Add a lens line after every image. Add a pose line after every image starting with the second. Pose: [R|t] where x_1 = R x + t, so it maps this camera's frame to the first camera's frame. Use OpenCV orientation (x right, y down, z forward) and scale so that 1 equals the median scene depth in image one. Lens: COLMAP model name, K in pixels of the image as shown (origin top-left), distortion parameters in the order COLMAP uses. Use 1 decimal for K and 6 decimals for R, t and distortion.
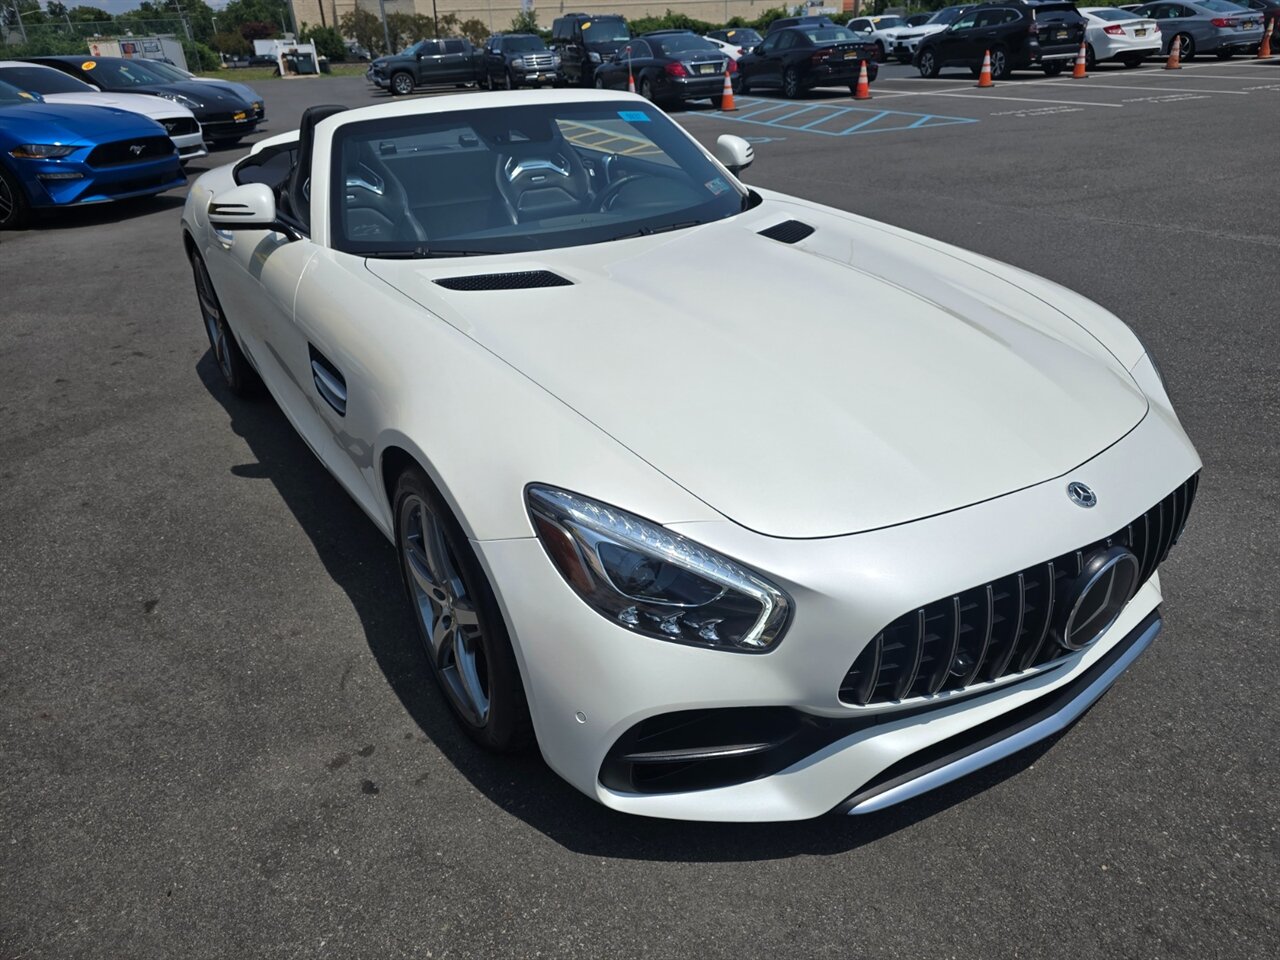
lens RADIAL K [[867.5, 0, 654.3], [0, 867.5, 496.8], [0, 0, 1]] dist [0.039012, -0.030932]
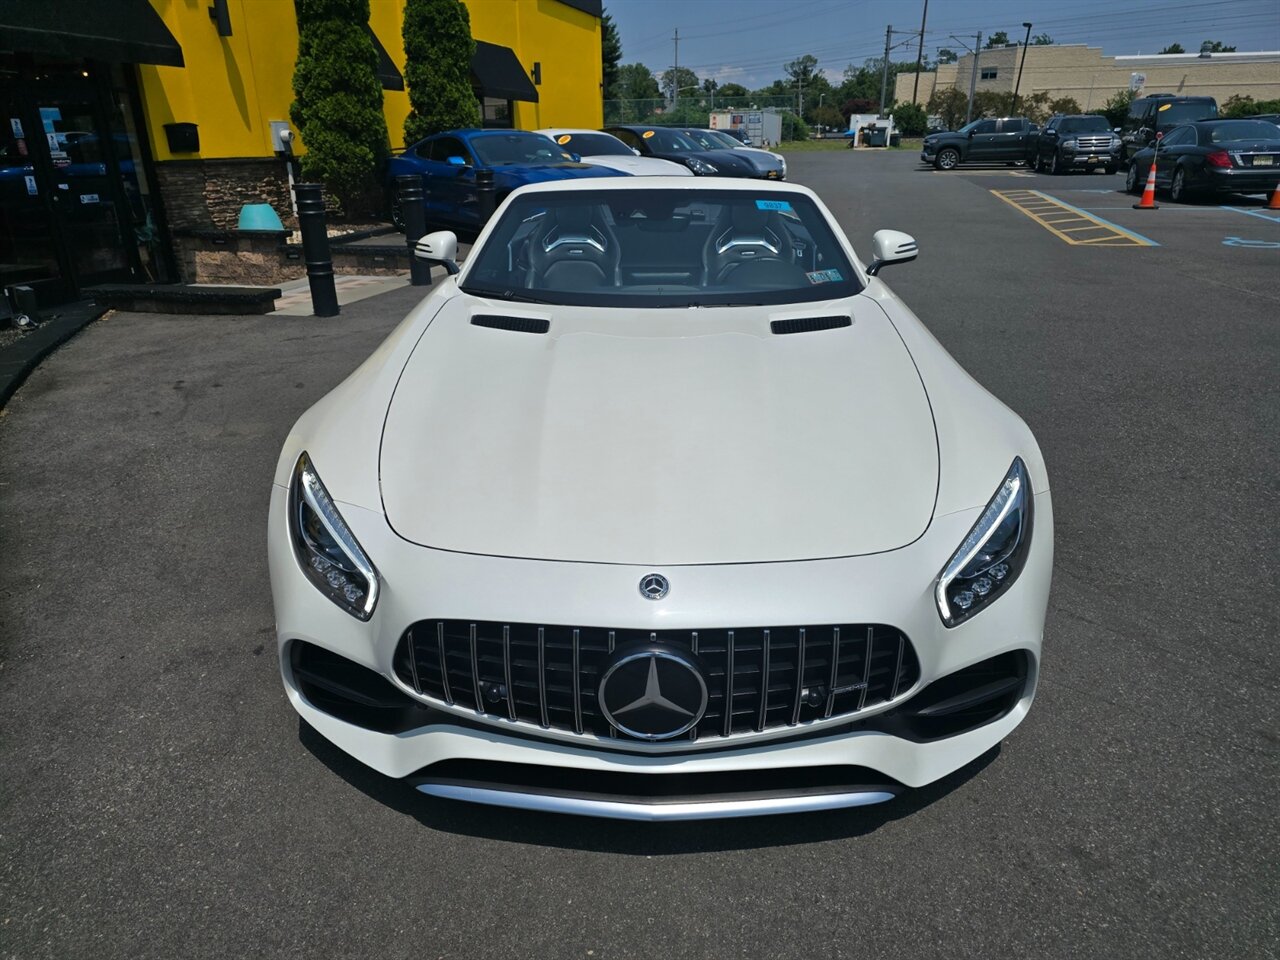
lens RADIAL K [[867.5, 0, 648.4], [0, 867.5, 499.2], [0, 0, 1]] dist [0.039012, -0.030932]
pose [[0.819278, 0.253631, -0.514251, 0.077981], [-0.287478, 0.957680, 0.014337, -0.009123], [0.496124, 0.136090, 0.857520, 0.007136]]
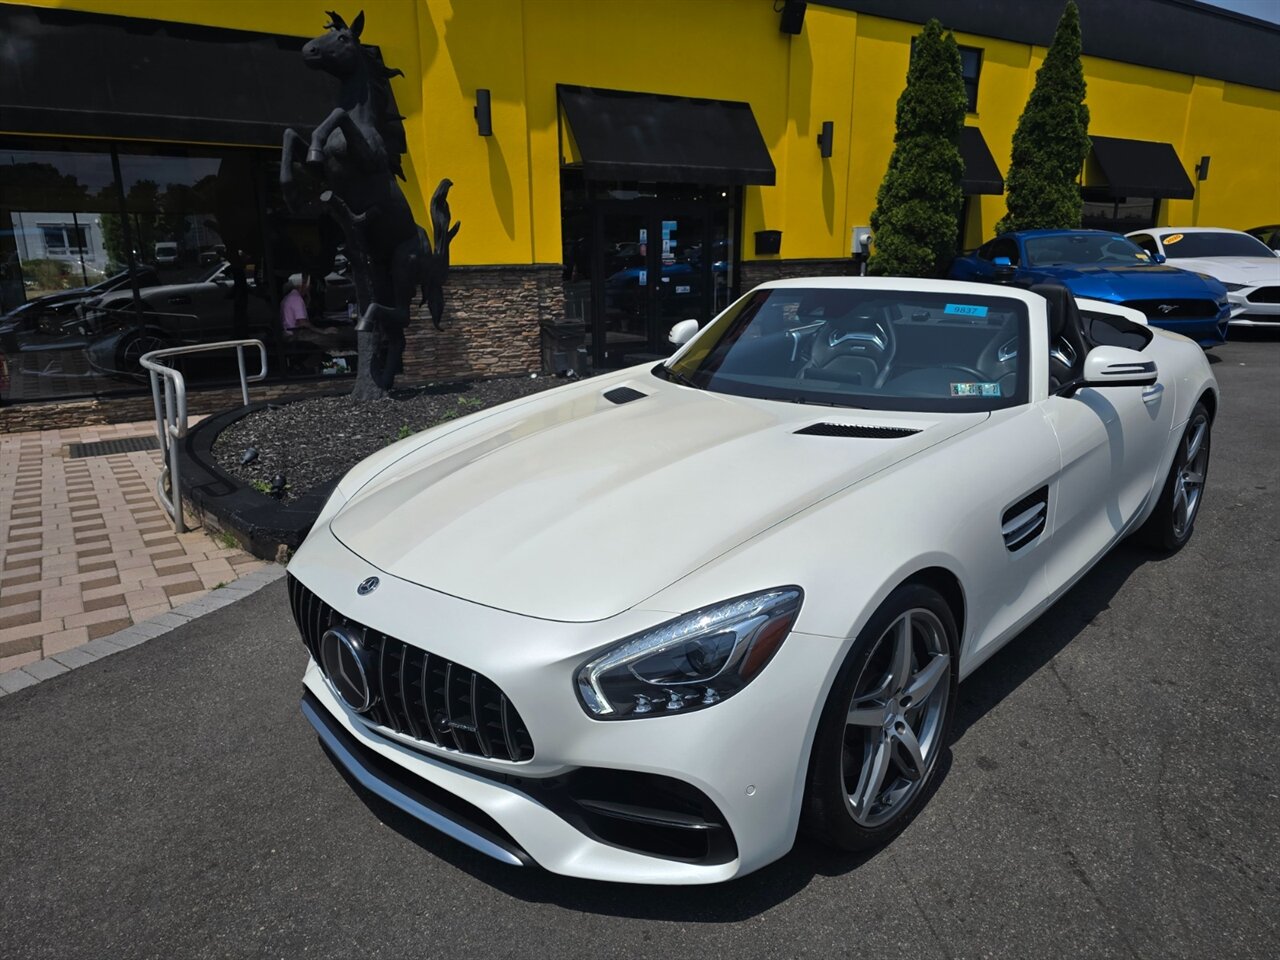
lens RADIAL K [[867.5, 0, 630.7], [0, 867.5, 489.6], [0, 0, 1]] dist [0.039012, -0.030932]
pose [[0.215467, 0.302274, -0.928550, 0.134898], [-0.446301, 0.876246, 0.181684, -0.041458], [0.868556, 0.375265, 0.323707, 0.066036]]
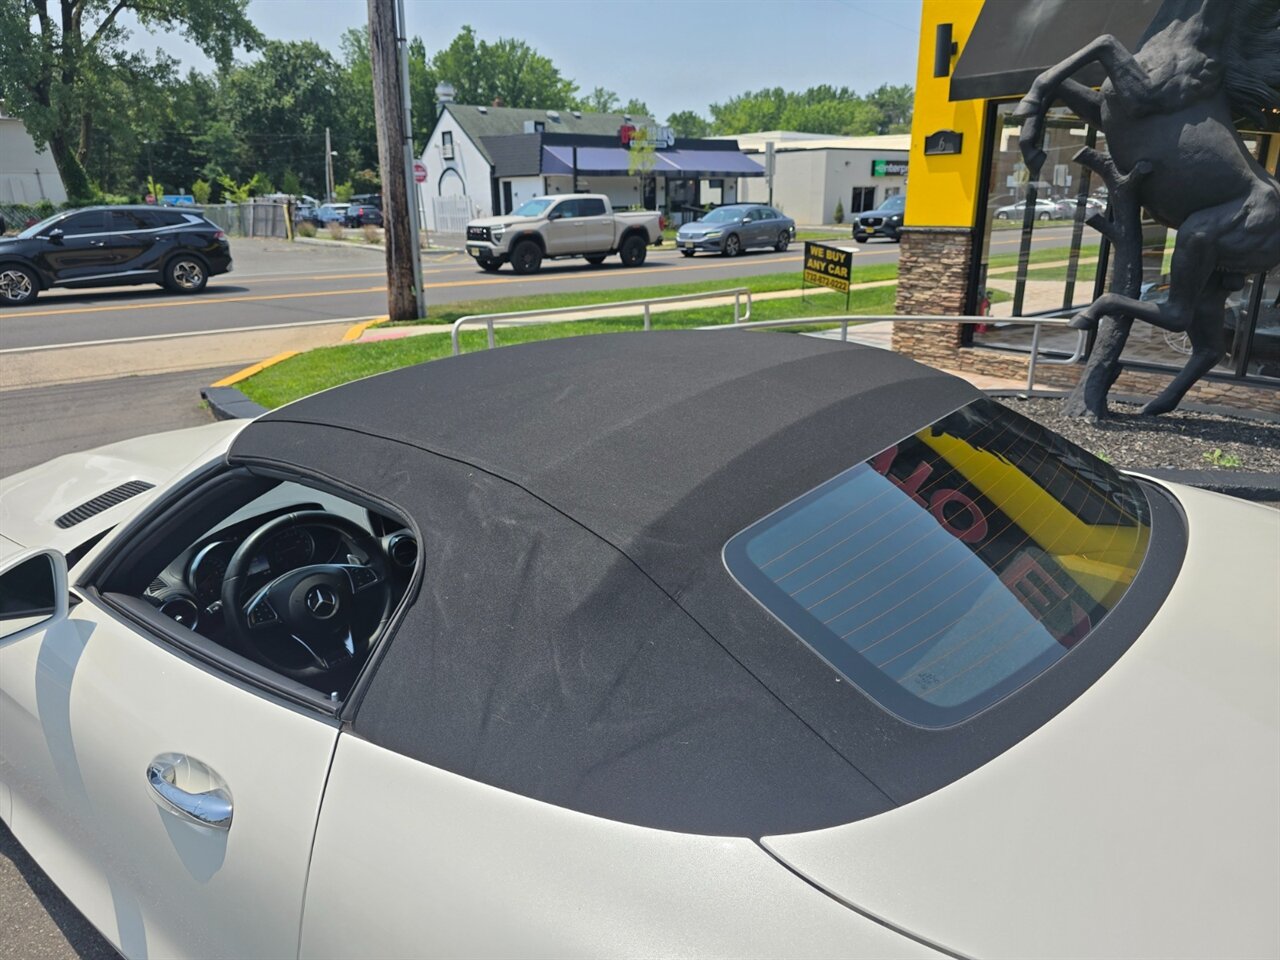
lens RADIAL K [[867.5, 0, 648.7], [0, 867.5, 485.7], [0, 0, 1]] dist [0.039012, -0.030932]
pose [[-0.948110, 0.156748, -0.276617, -0.013990], [-0.089860, 0.702445, 0.706042, -0.126665], [0.304979, 0.694263, -0.651910, 0.224220]]
